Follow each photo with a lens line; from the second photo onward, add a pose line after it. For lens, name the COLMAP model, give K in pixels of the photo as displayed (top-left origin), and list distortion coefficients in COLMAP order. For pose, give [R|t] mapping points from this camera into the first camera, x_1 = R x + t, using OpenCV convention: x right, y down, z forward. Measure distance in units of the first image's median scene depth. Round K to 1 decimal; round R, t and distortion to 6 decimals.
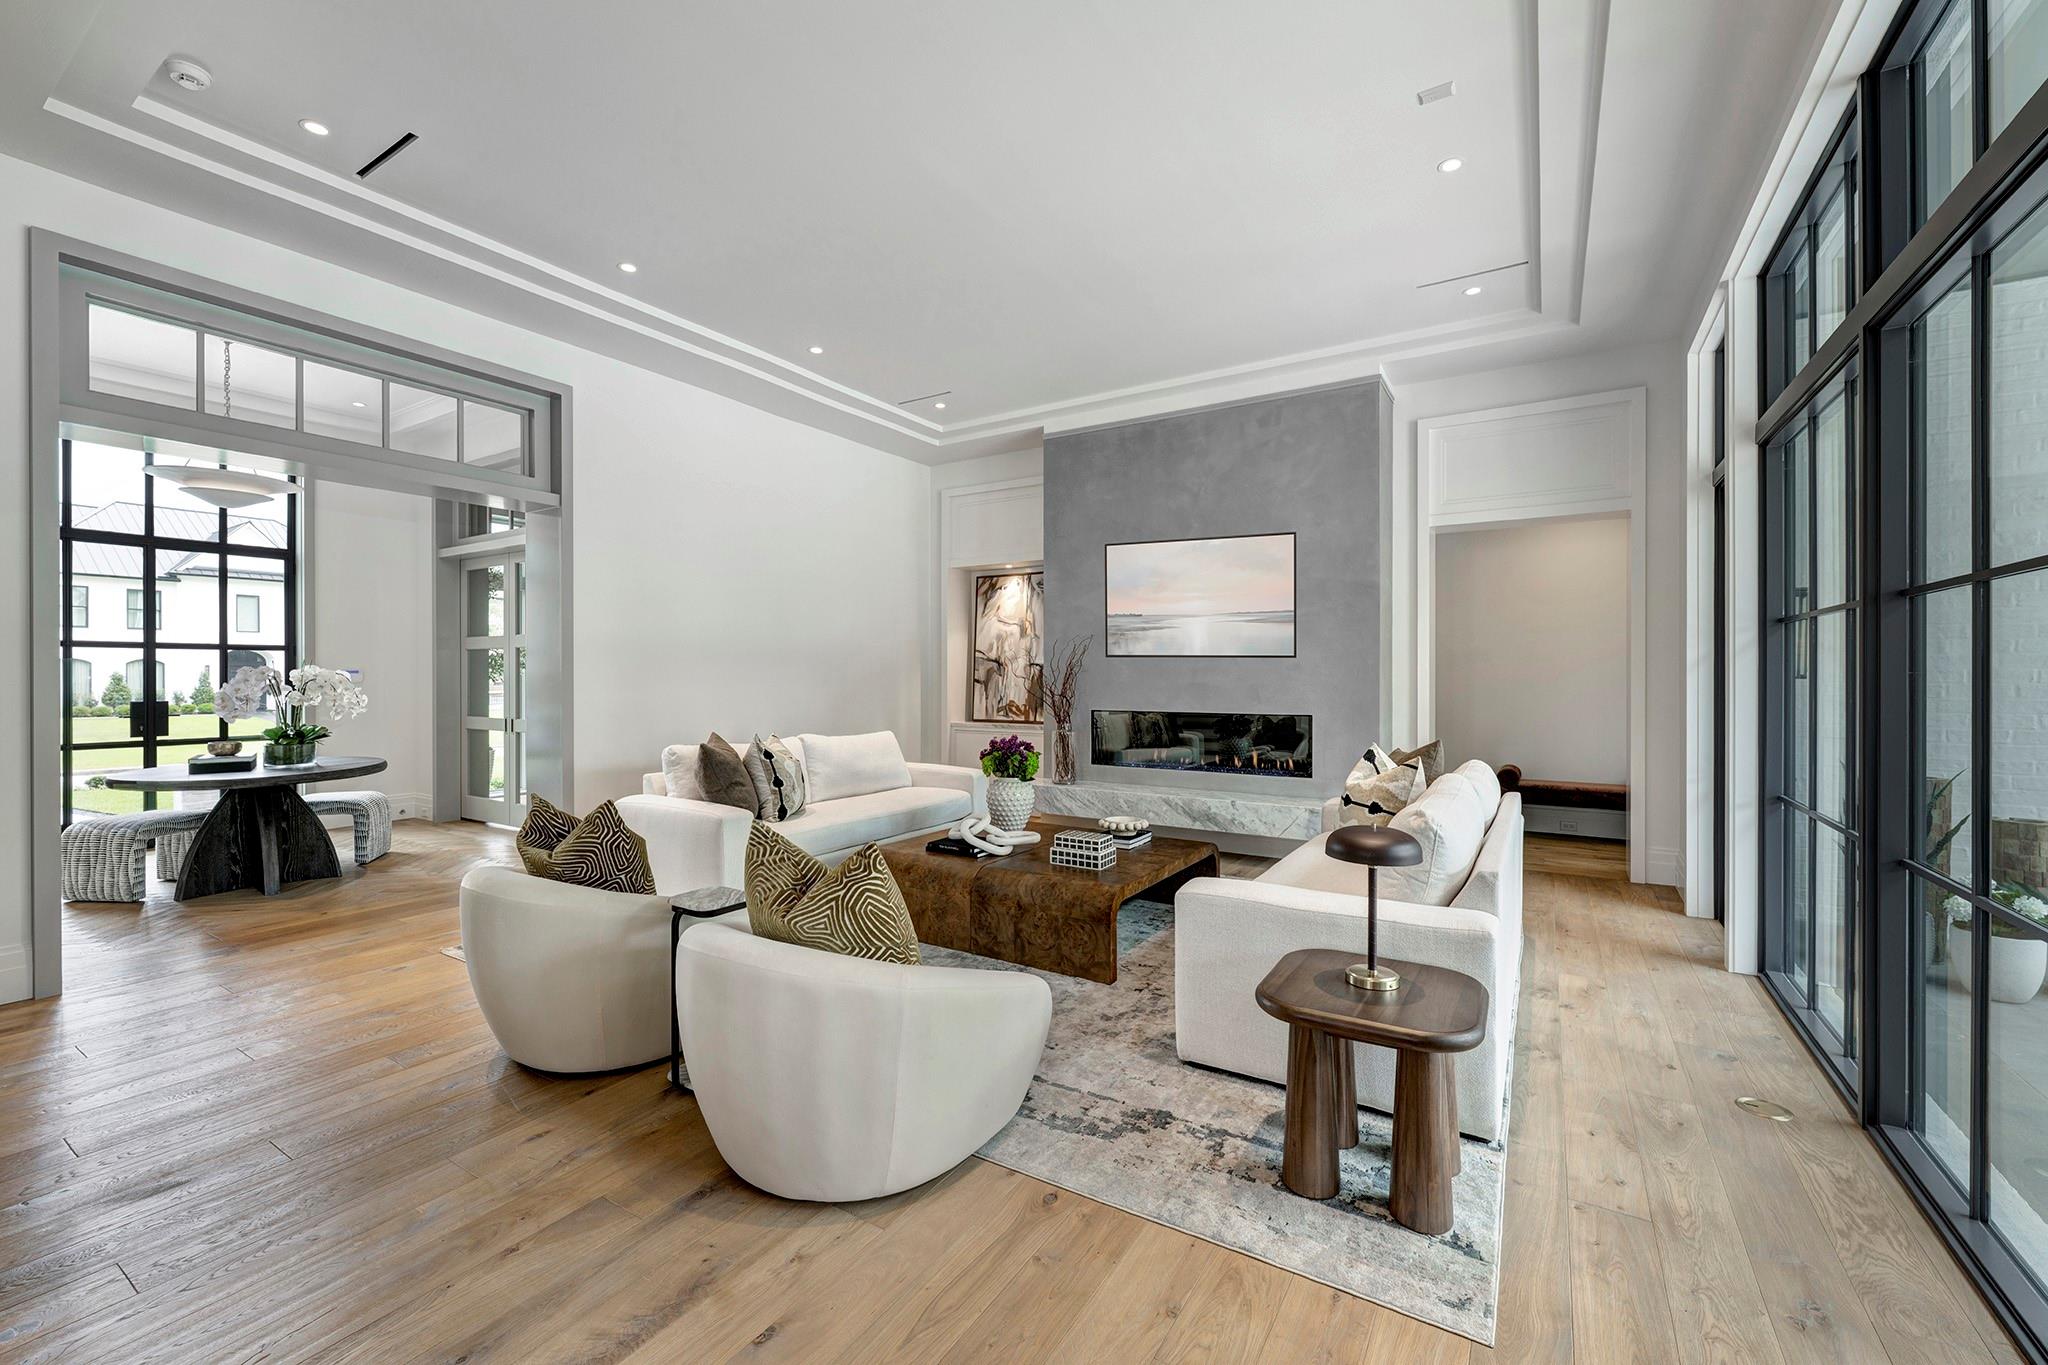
lens RADIAL K [[827.8, 0, 1016.8], [0, 827.8, 679.1], [0, 0, 1]] dist [-0.001675, 0.000131]
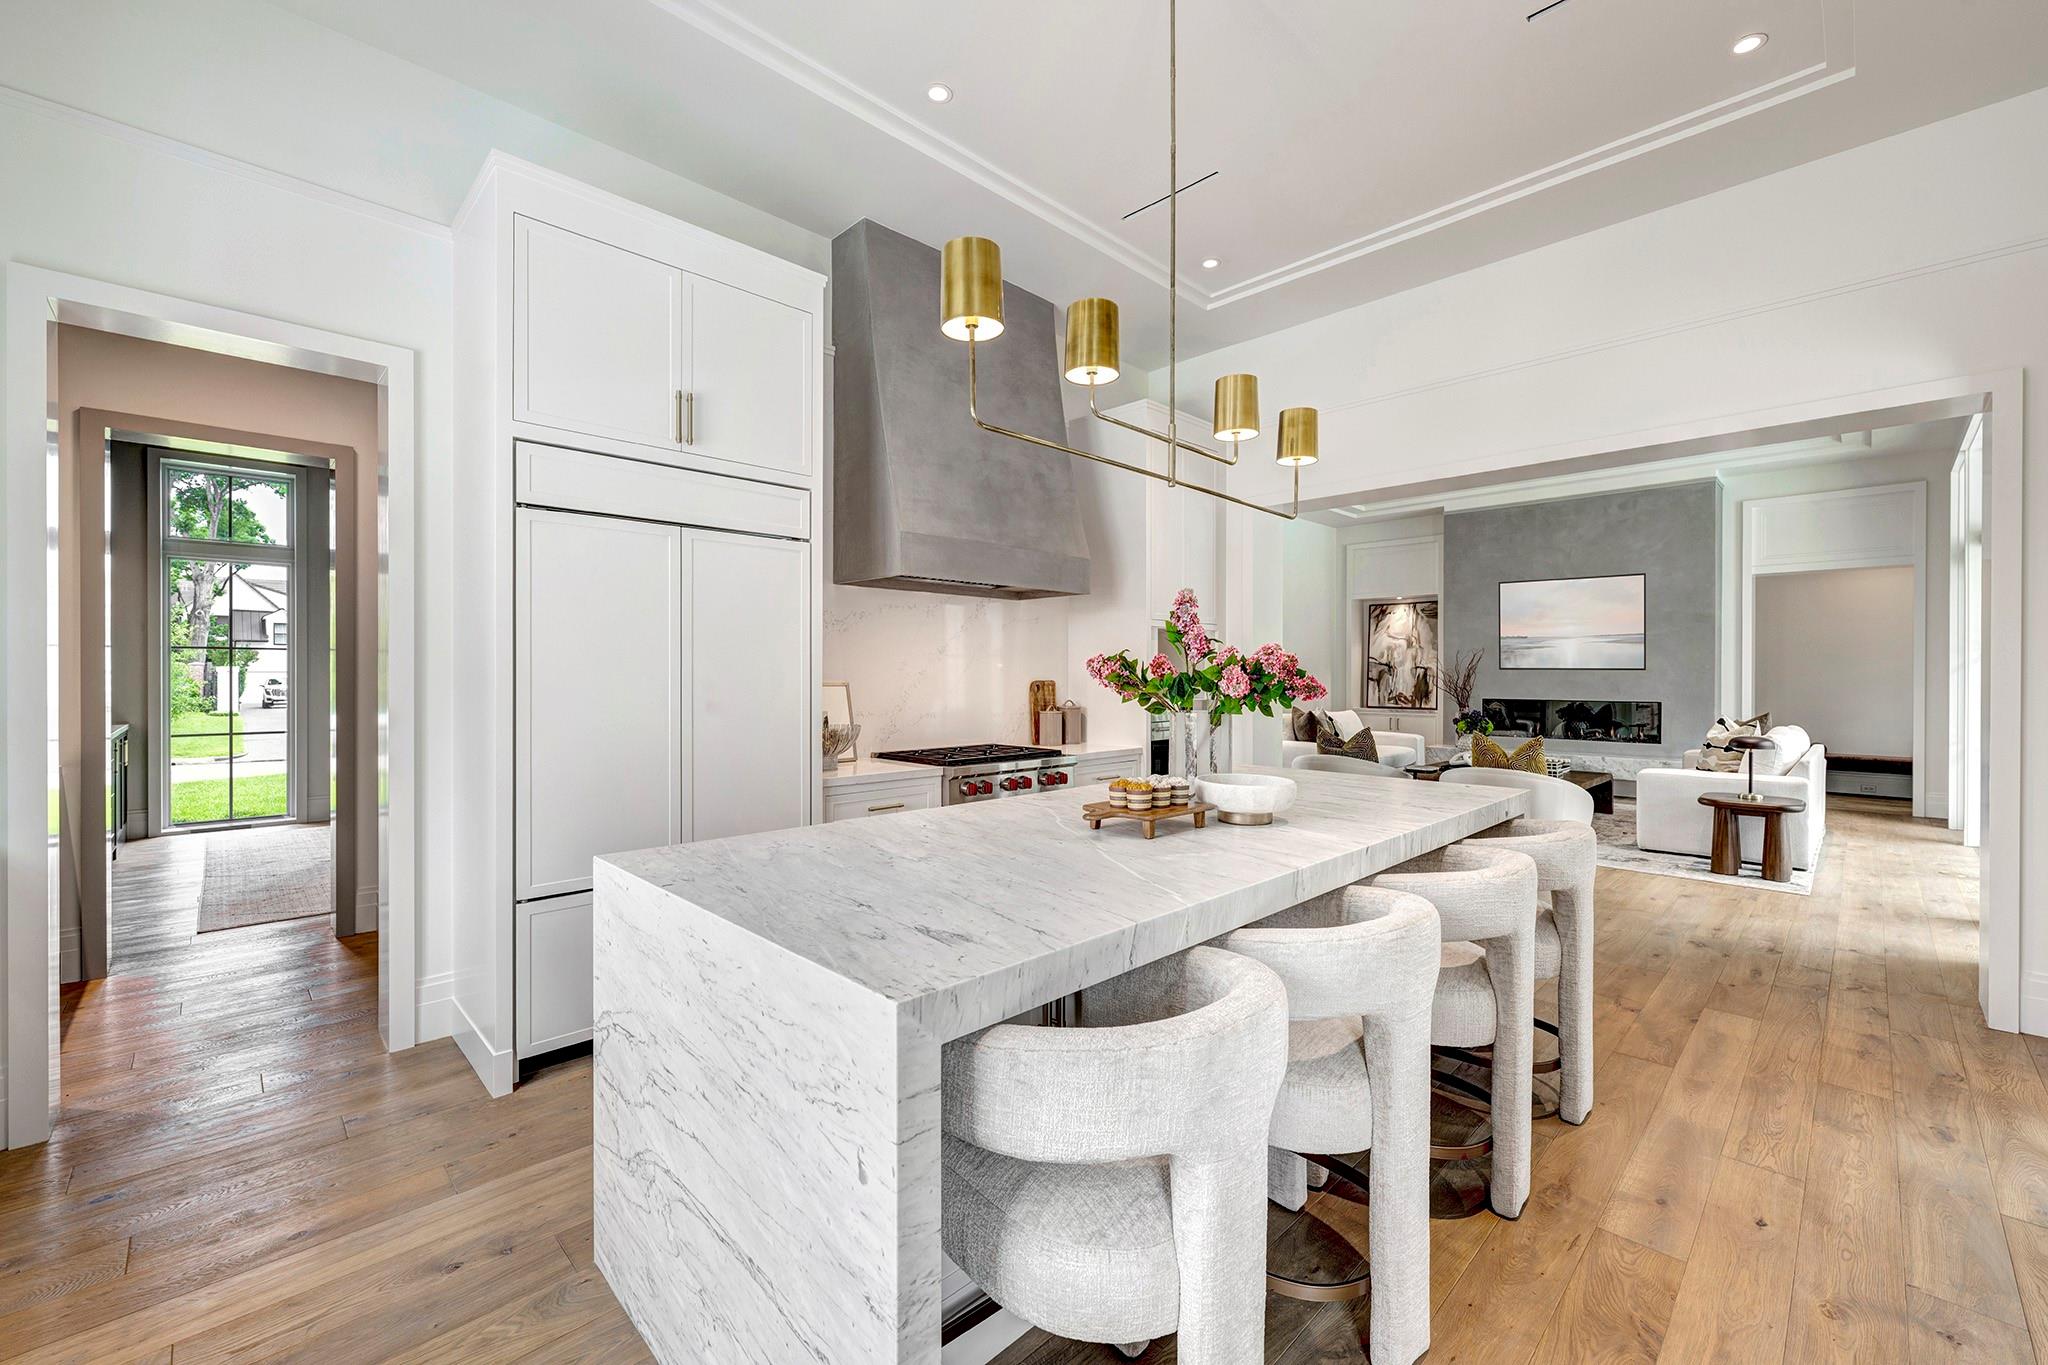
lens RADIAL K [[827.8, 0, 1035.0], [0, 827.8, 680.5], [0, 0, 1]] dist [-0.001675, 0.000131]
pose [[0.976319, 0.004559, -0.216288, -0.400849], [-0.004045, 0.999988, 0.002817, 0.004345], [0.216298, -0.001876, 0.976326, -0.667550]]
